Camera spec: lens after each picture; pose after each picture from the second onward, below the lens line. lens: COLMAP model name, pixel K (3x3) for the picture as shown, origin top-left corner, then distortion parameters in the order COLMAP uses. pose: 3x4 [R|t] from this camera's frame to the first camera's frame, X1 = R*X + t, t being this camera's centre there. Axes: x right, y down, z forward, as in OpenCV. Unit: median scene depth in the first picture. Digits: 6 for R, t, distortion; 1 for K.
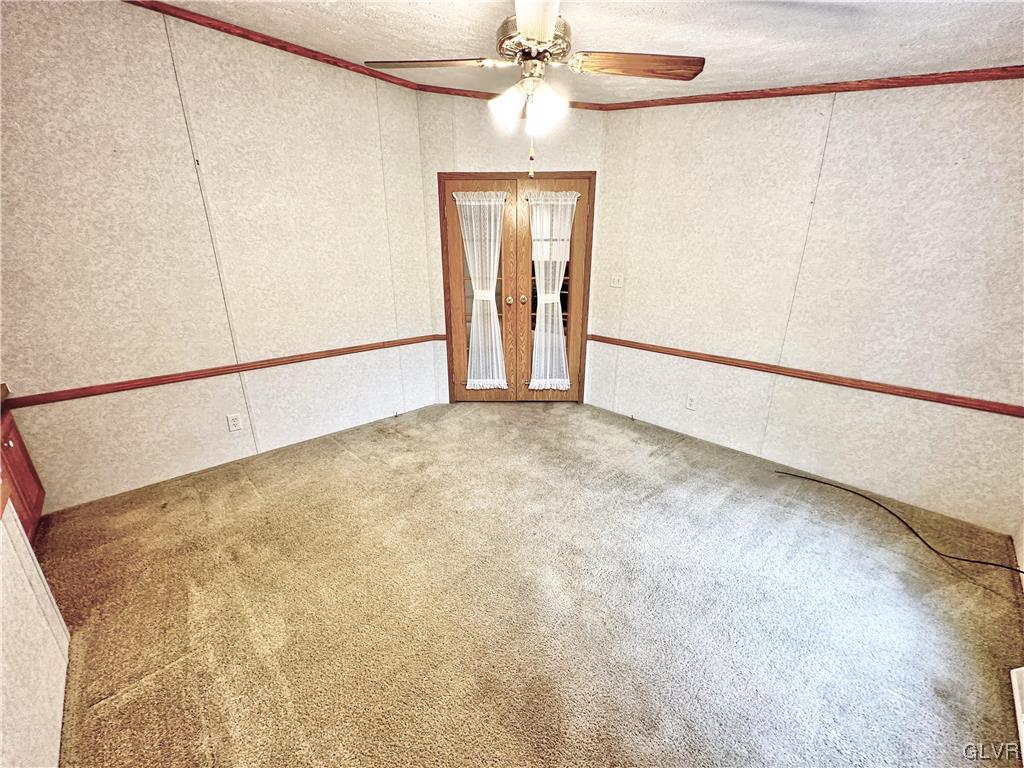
lens RADIAL K [[408.2, 0, 511.5], [0, 408.2, 384.7], [0, 0, 1]] dist [-0.000502, 0.000410]
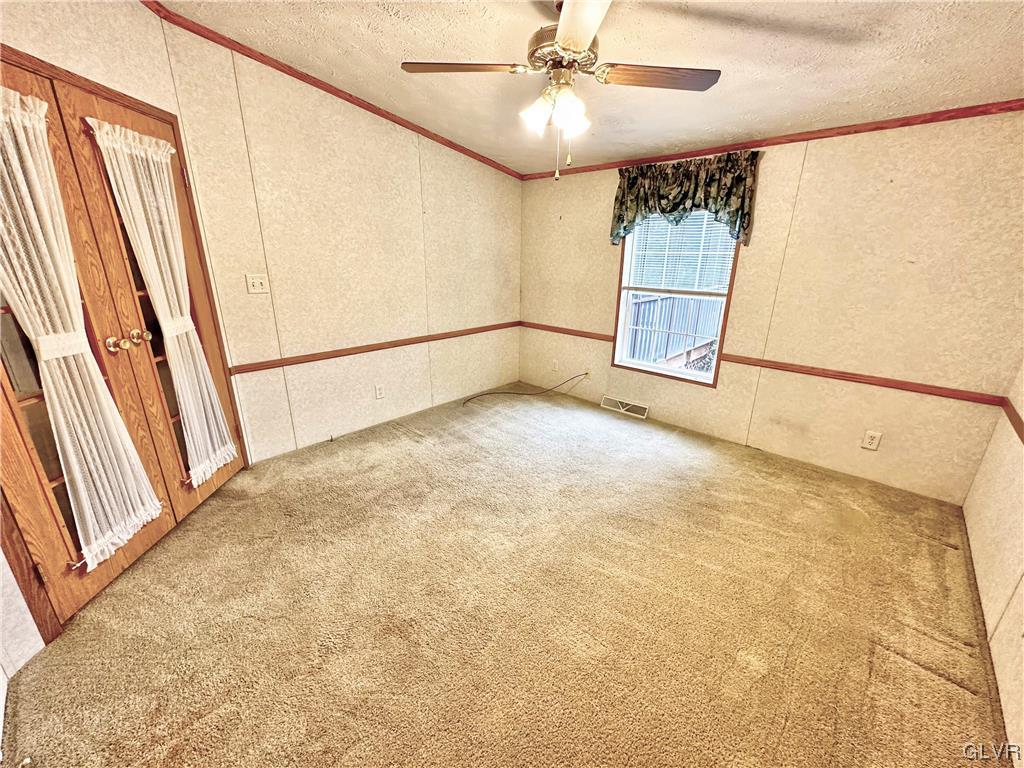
lens RADIAL K [[408.2, 0, 511.5], [0, 408.2, 384.7], [0, 0, 1]] dist [-0.000502, 0.000410]
pose [[-0.056081, -0.309279, 0.949316, -0.597667], [0.295006, 0.903228, 0.311691, -0.209880], [-0.953848, 0.297534, 0.040586, 0.661724]]
